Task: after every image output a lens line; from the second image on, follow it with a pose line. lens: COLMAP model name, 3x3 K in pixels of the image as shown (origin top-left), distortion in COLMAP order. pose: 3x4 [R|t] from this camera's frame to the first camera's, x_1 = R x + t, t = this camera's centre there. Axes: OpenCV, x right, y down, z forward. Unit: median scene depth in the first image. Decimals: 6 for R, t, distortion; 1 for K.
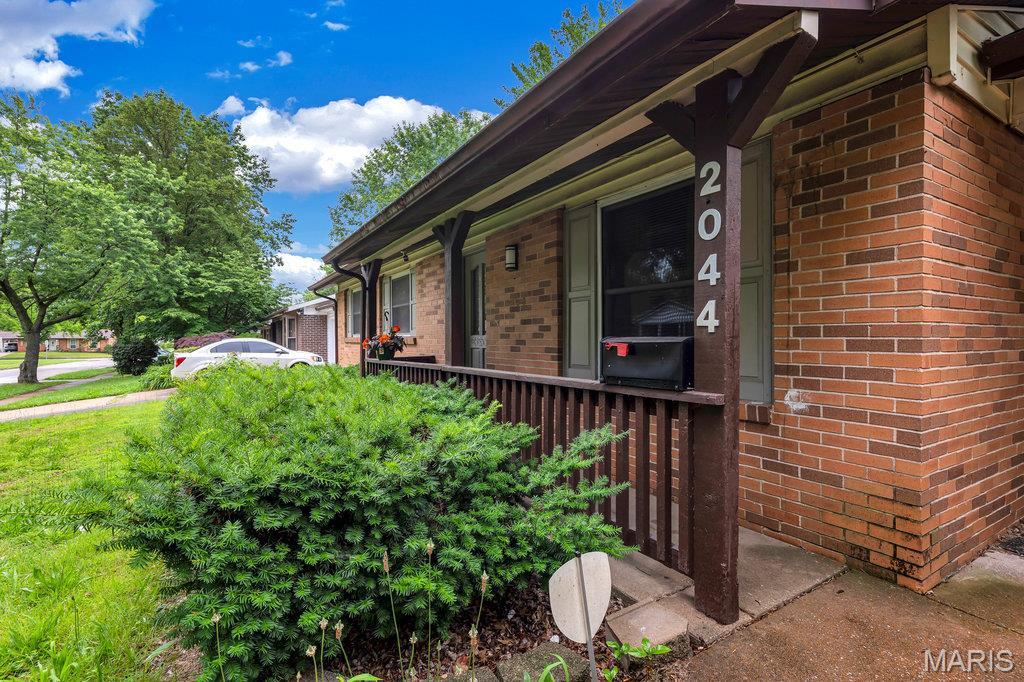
lens RADIAL K [[475.5, 0, 511.0], [0, 475.5, 340.0], [0, 0, 1]] dist [-0.000008, 0.000598]
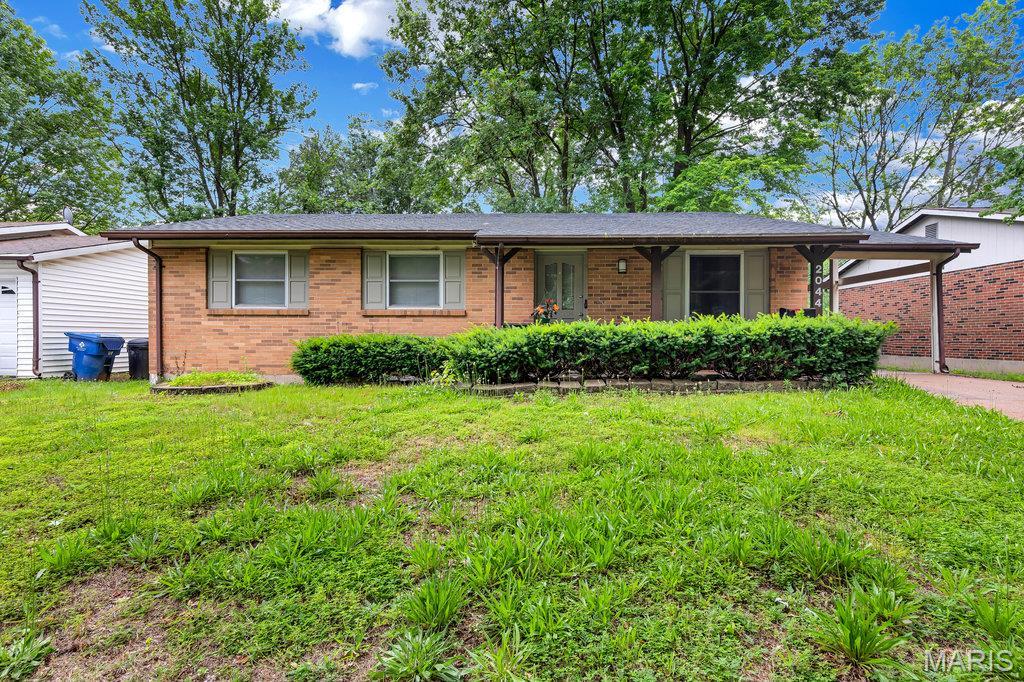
lens RADIAL K [[467.4, 0, 513.0], [0, 467.4, 341.6], [0, 0, 1]] dist [-0.000337, 0.000000]
pose [[0.544035, 0.001867, 0.839061, -3.966639], [-0.000820, 0.999998, -0.001693, 0.263602], [-0.839062, 0.000233, 0.544035, 0.924966]]
